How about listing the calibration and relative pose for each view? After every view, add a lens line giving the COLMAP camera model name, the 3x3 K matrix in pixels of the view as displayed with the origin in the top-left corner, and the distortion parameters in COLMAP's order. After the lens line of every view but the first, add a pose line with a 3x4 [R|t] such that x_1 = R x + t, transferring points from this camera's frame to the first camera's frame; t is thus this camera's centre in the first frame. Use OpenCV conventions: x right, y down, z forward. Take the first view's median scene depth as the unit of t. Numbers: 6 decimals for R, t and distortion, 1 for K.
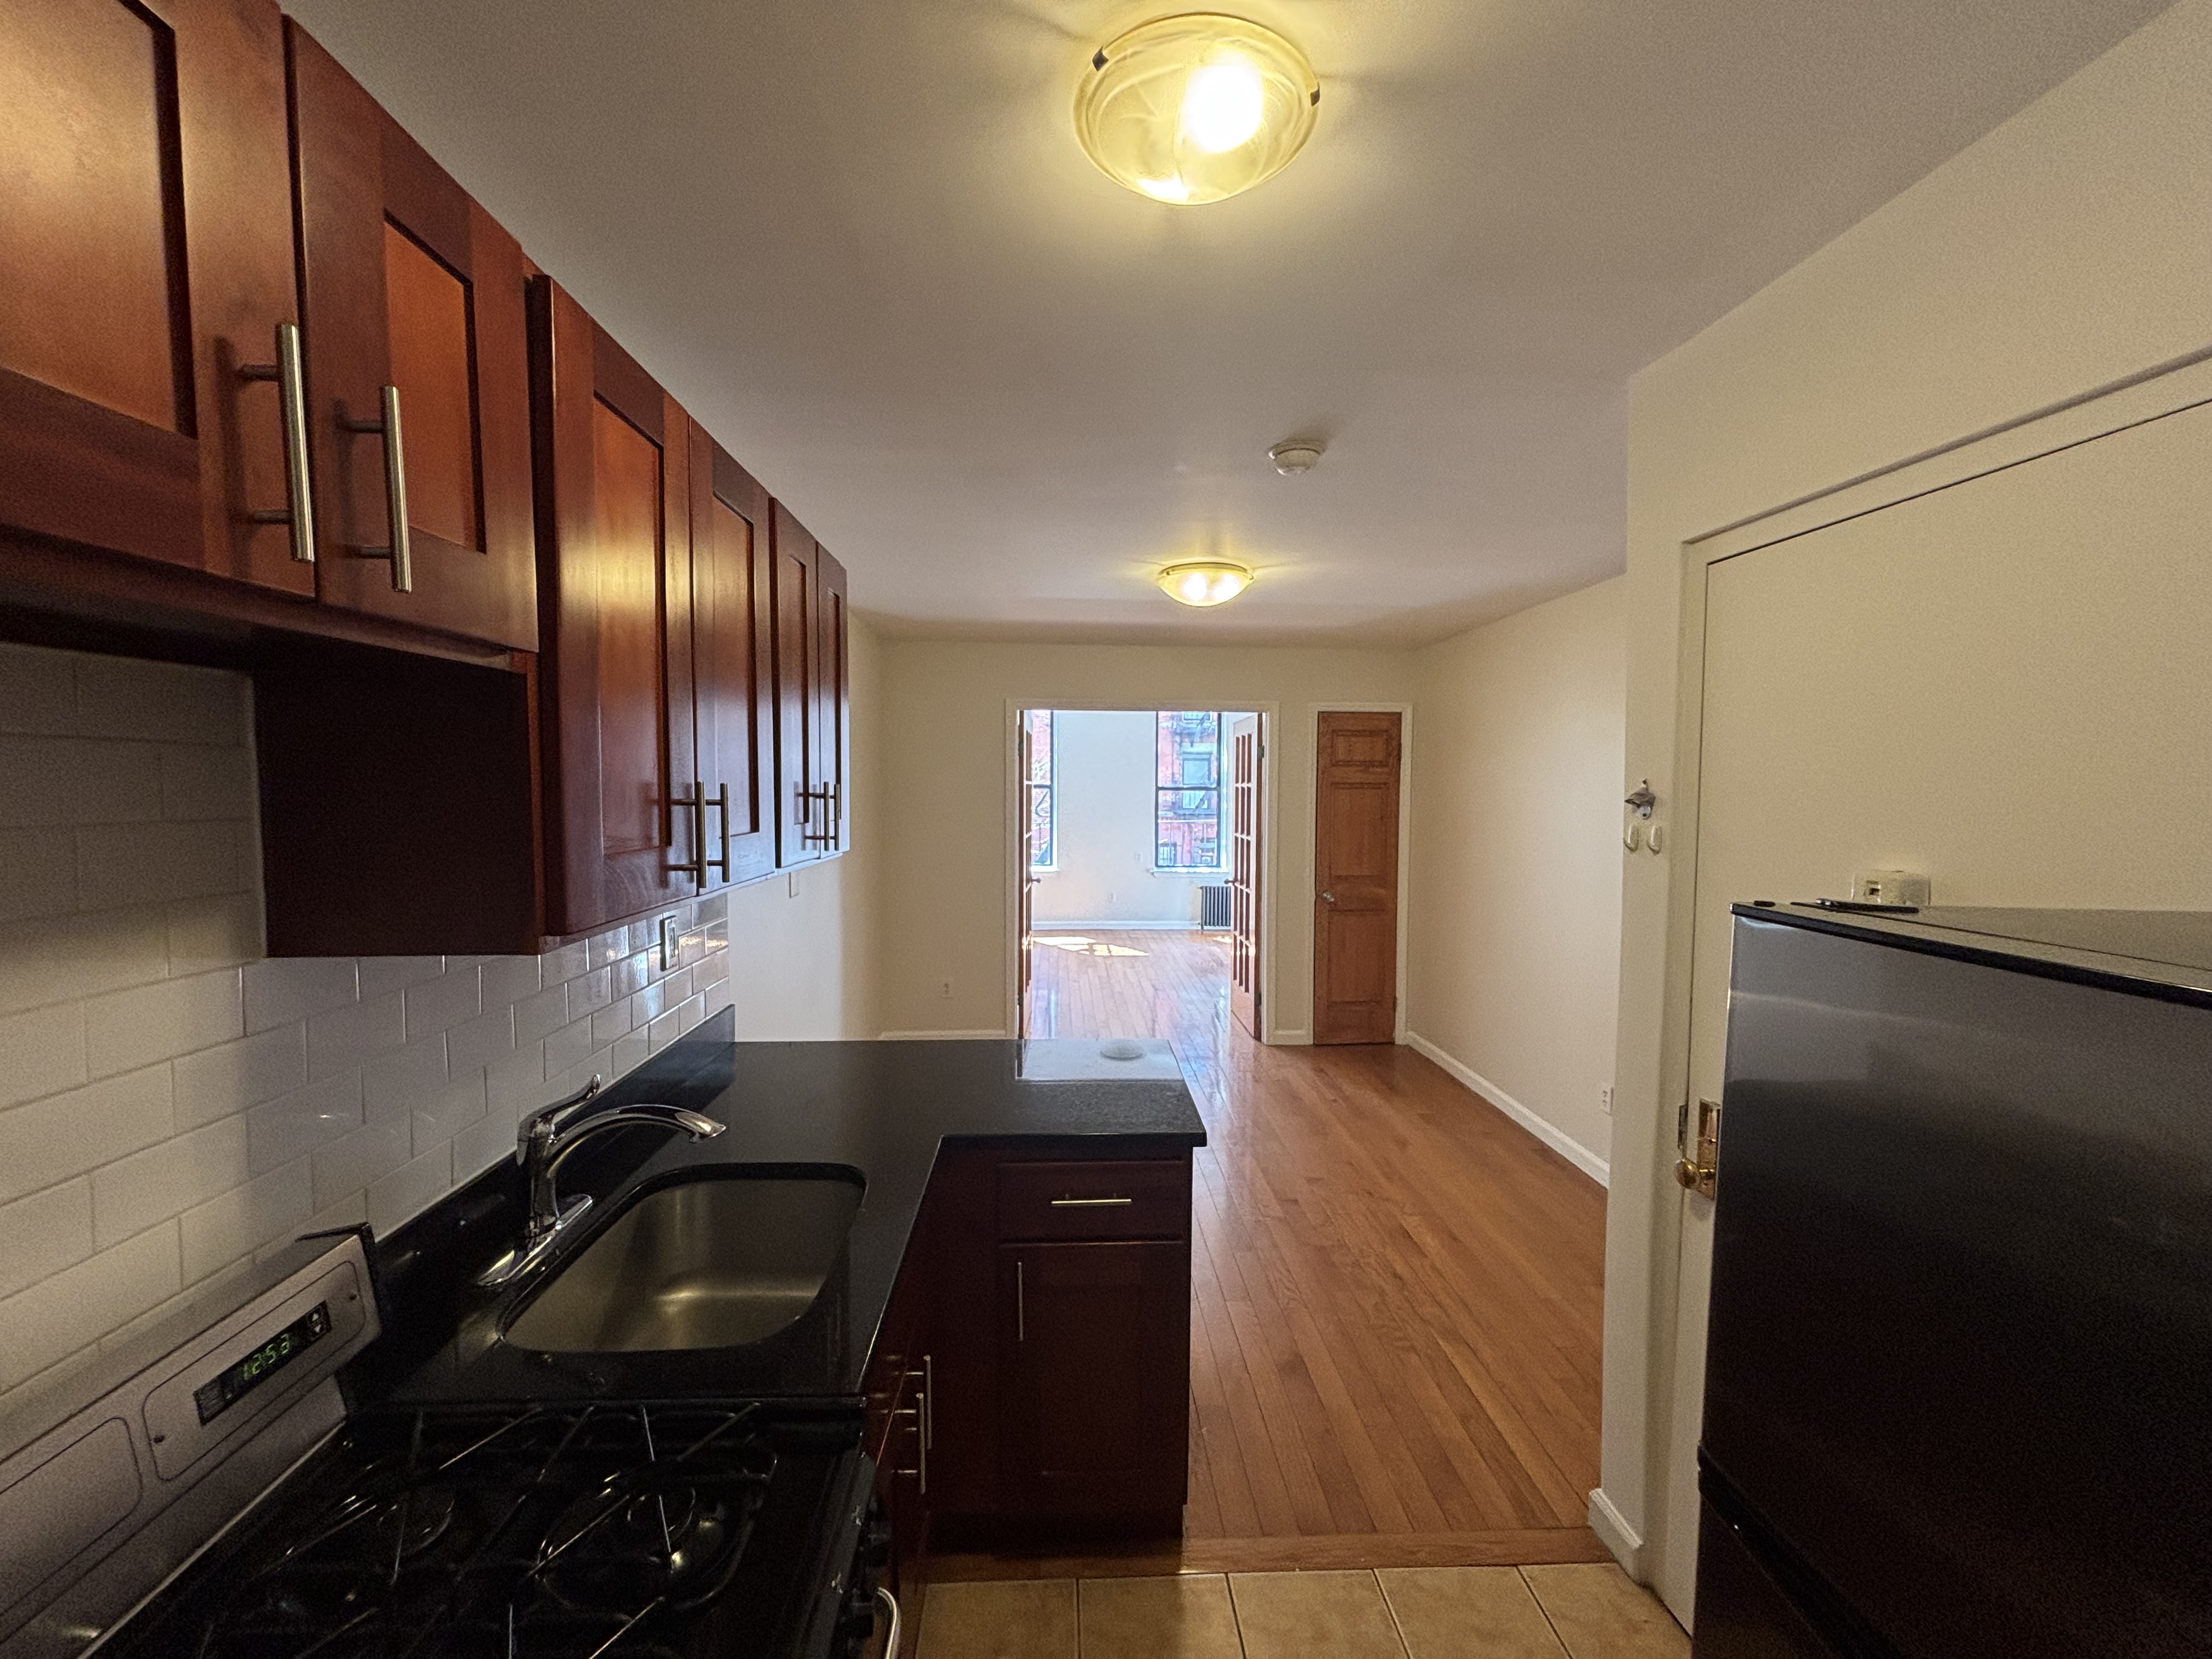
lens RADIAL K [[902.5, 0, 1106.0], [0, 902.5, 829.5], [0, 0, 1]] dist [-0.029462, 0.000092]
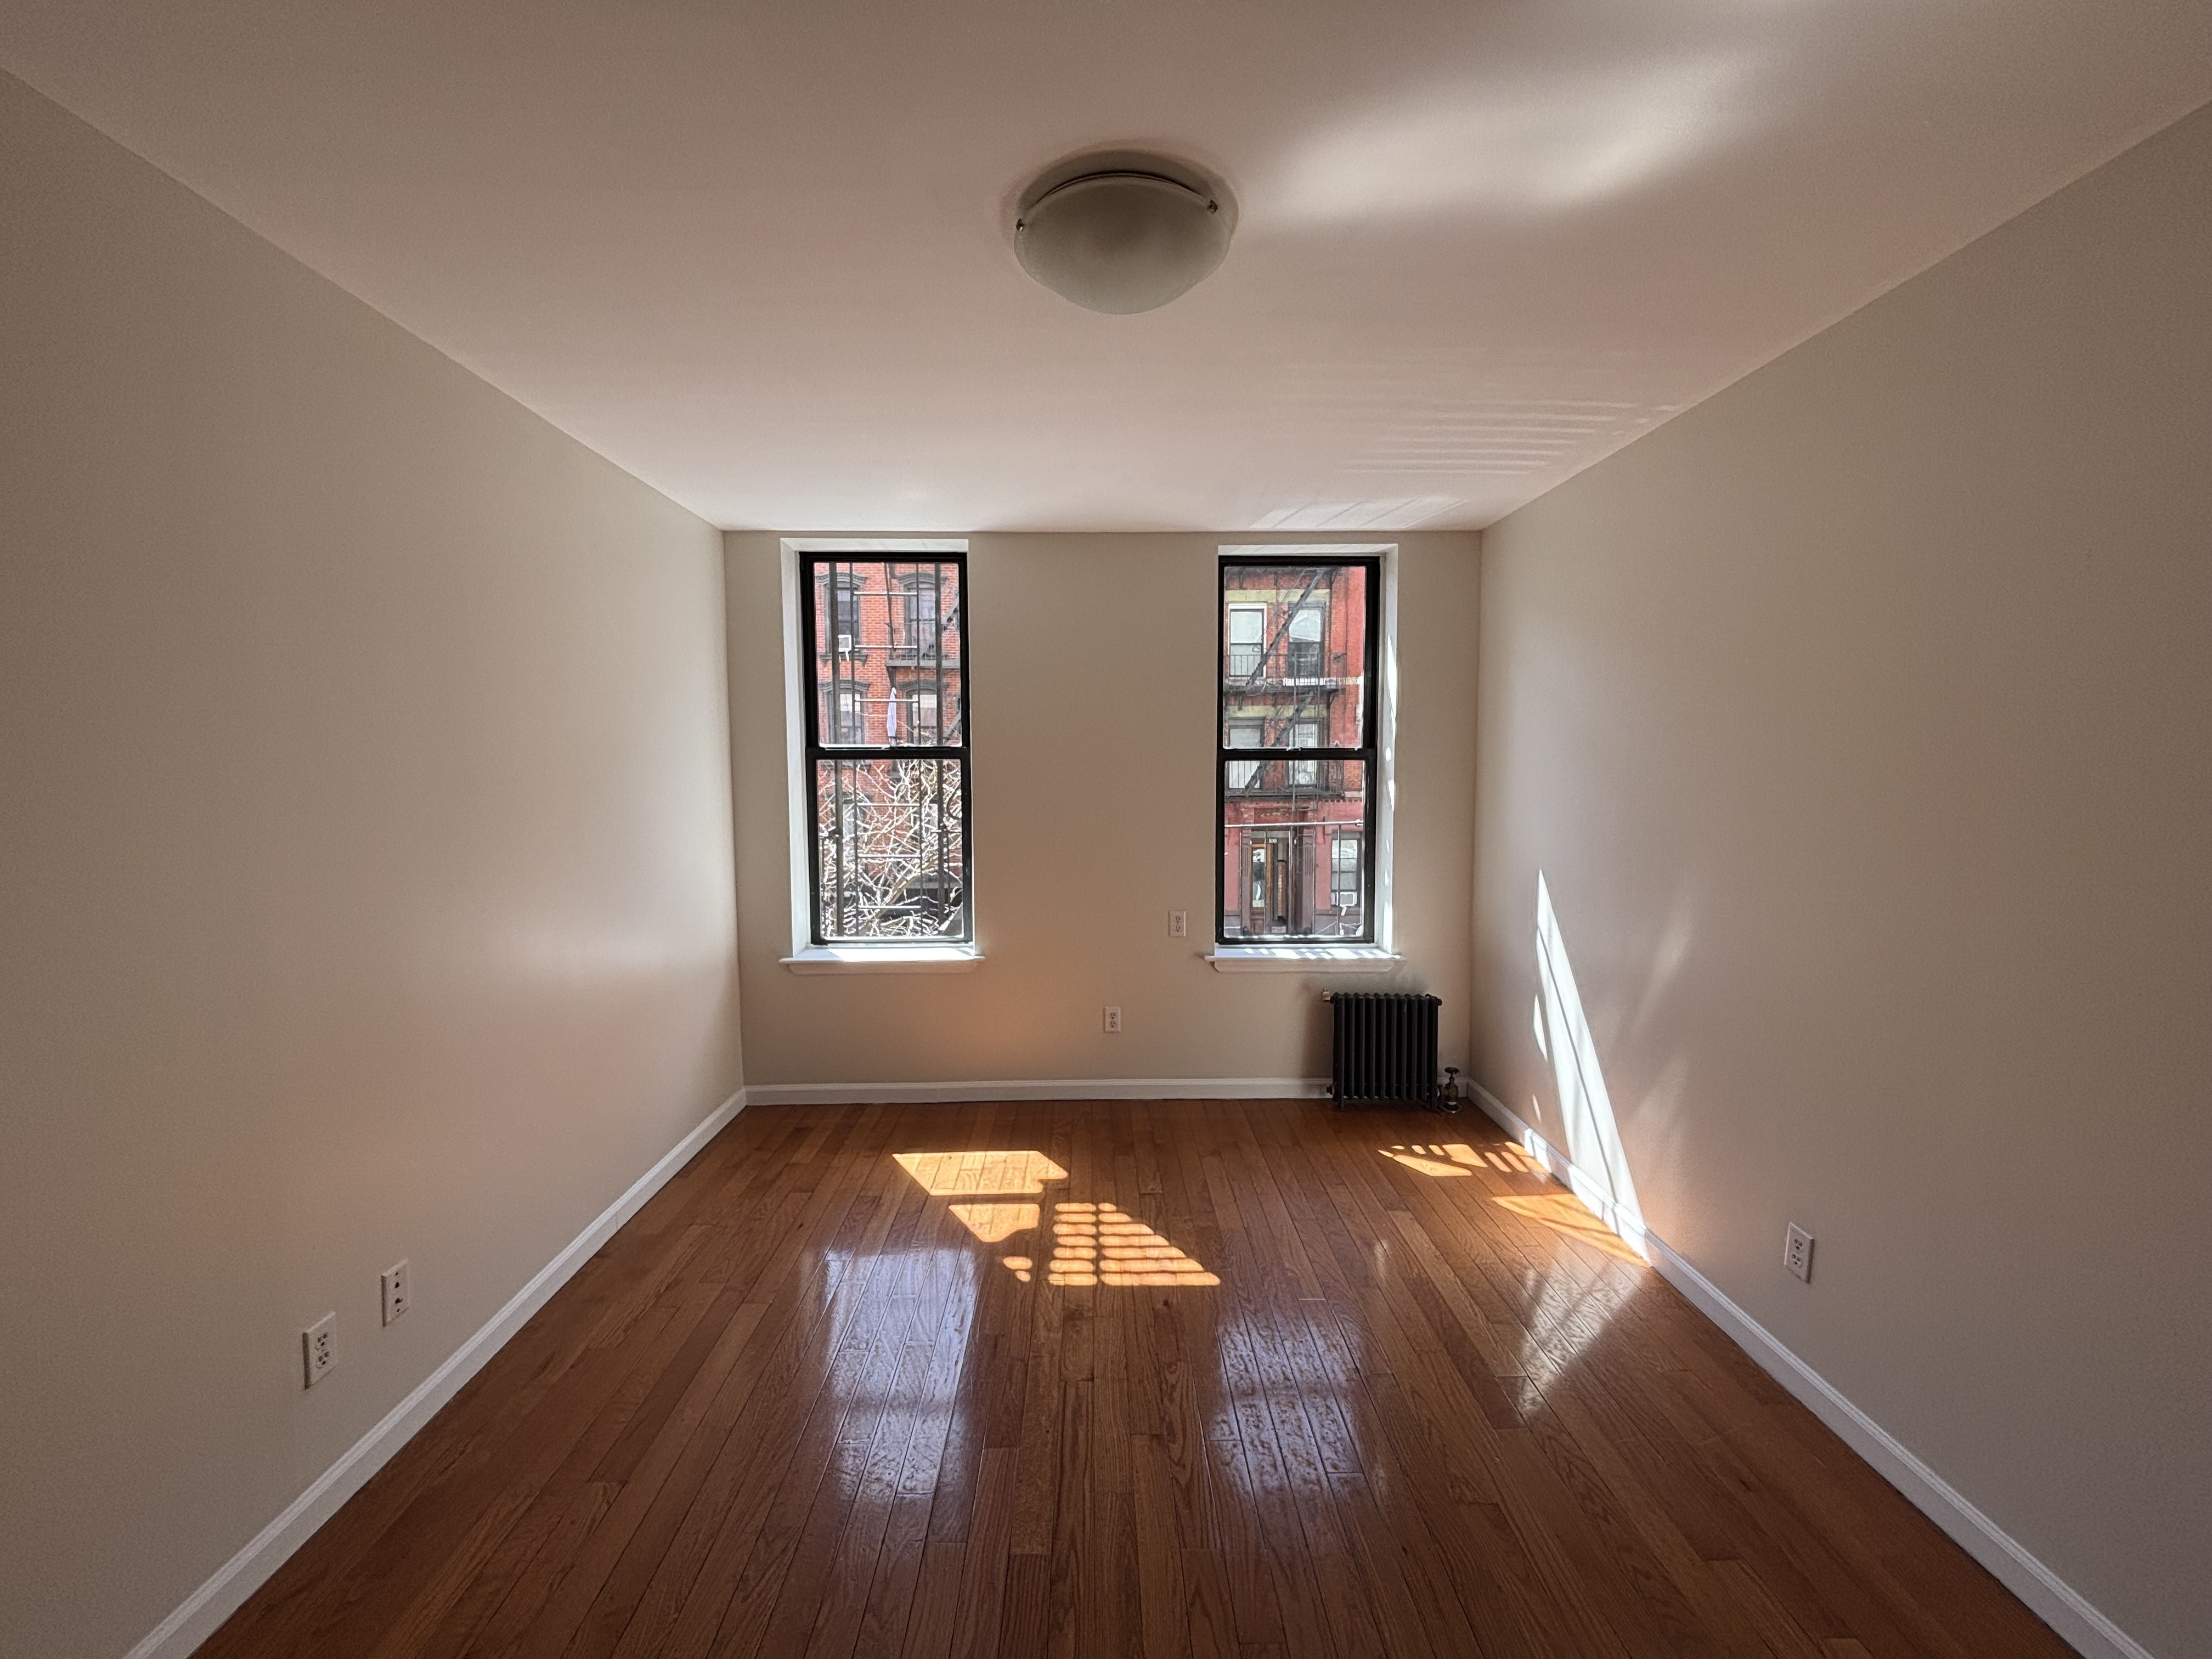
lens RADIAL K [[902.5, 0, 1106.0], [0, 902.5, 829.5], [0, 0, 1]] dist [-0.029462, 0.000092]
pose [[0.999214, -0.007737, -0.038872, 0.034437], [0.008647, 0.999691, 0.023302, -0.037780], [0.038680, -0.023620, 0.998972, 1.044857]]
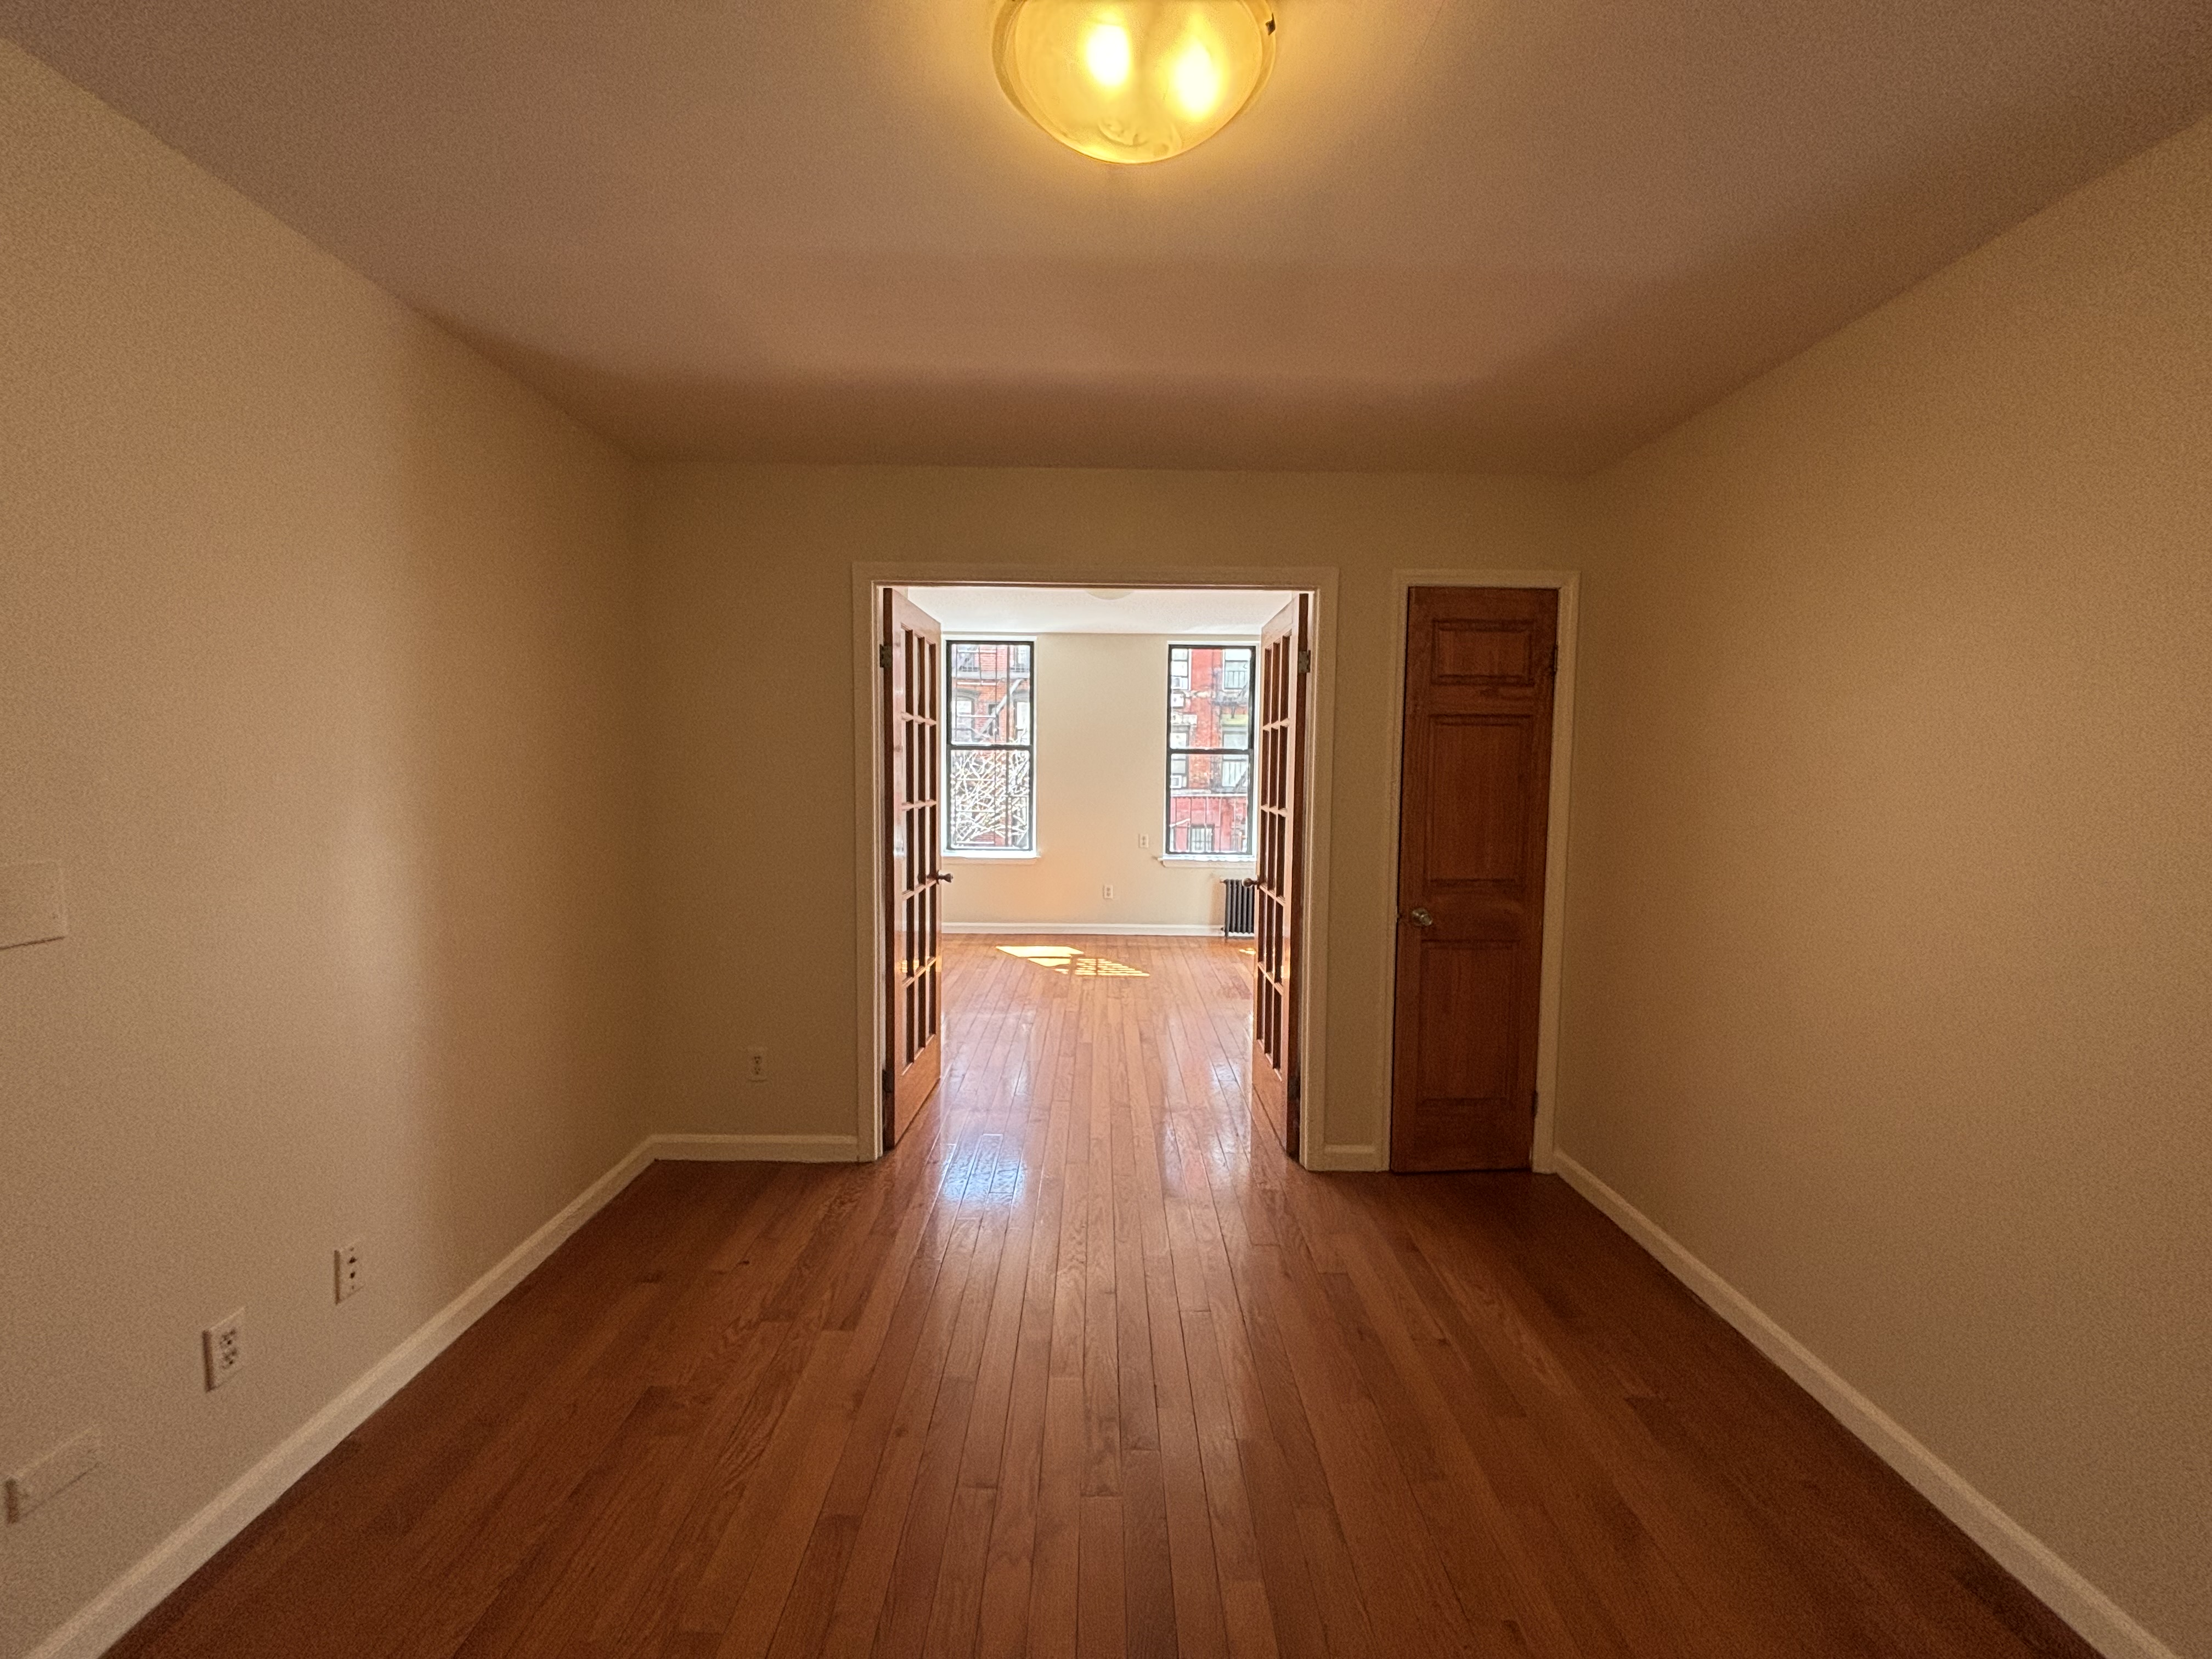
lens RADIAL K [[902.5, 0, 1106.0], [0, 902.5, 829.5], [0, 0, 1]] dist [-0.029462, 0.000092]
pose [[0.998660, 0.008228, -0.051093, 0.075839], [-0.007149, 0.999748, 0.021260, 0.009325], [0.051255, -0.020866, 0.998468, 0.418518]]
